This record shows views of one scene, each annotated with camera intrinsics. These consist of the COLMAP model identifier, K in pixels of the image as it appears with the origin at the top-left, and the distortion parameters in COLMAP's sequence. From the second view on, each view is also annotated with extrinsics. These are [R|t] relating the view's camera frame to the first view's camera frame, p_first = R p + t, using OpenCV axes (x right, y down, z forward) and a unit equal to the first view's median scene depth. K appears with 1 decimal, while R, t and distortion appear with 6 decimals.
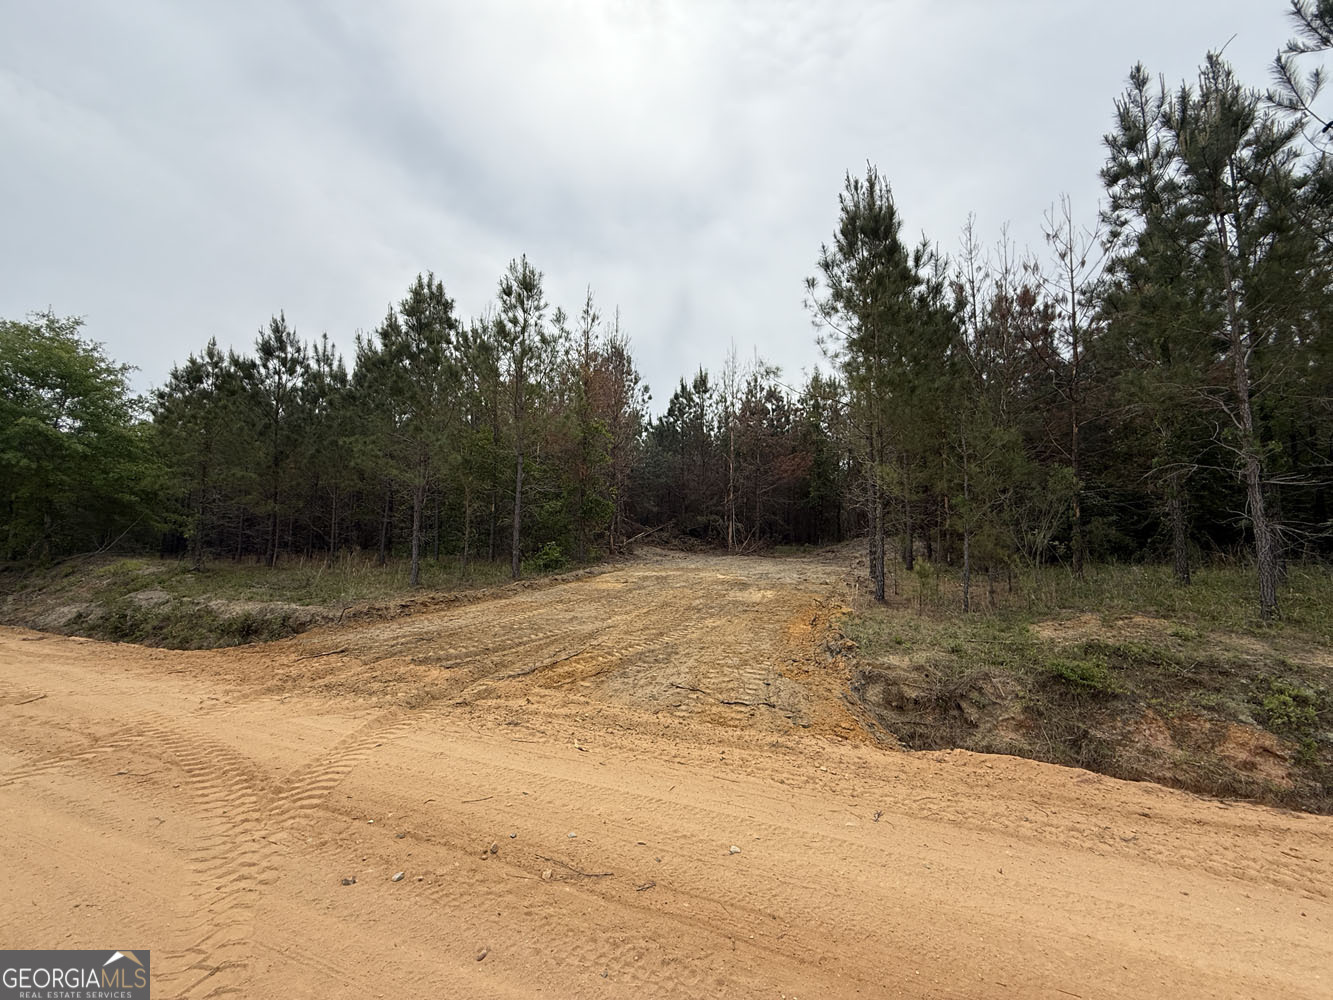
lens RADIAL K [[549.5, 0, 637.4], [0, 549.5, 500.8], [0, 0, 1]] dist [-0.000257, -0.000438]
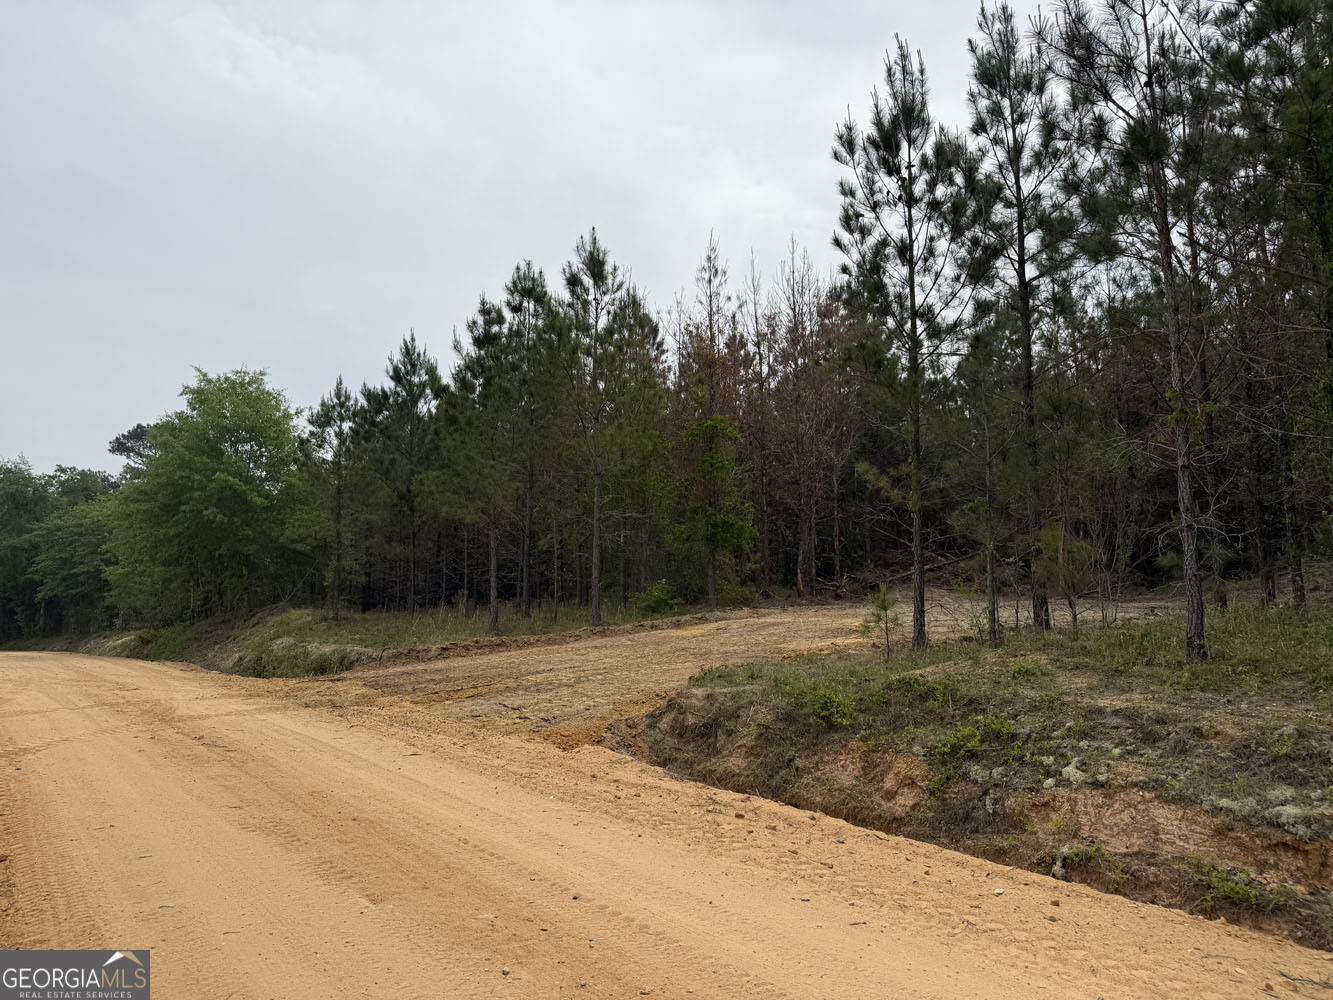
lens RADIAL K [[1016.4, 0, 624.9], [0, 1016.4, 497.0], [0, 0, 1]] dist [0.140608, -0.295270]
pose [[0.837498, -0.066885, -0.542331, 0.639251], [0.053903, 0.997752, -0.039810, 0.012650], [0.543775, 0.004107, 0.839221, -0.252995]]
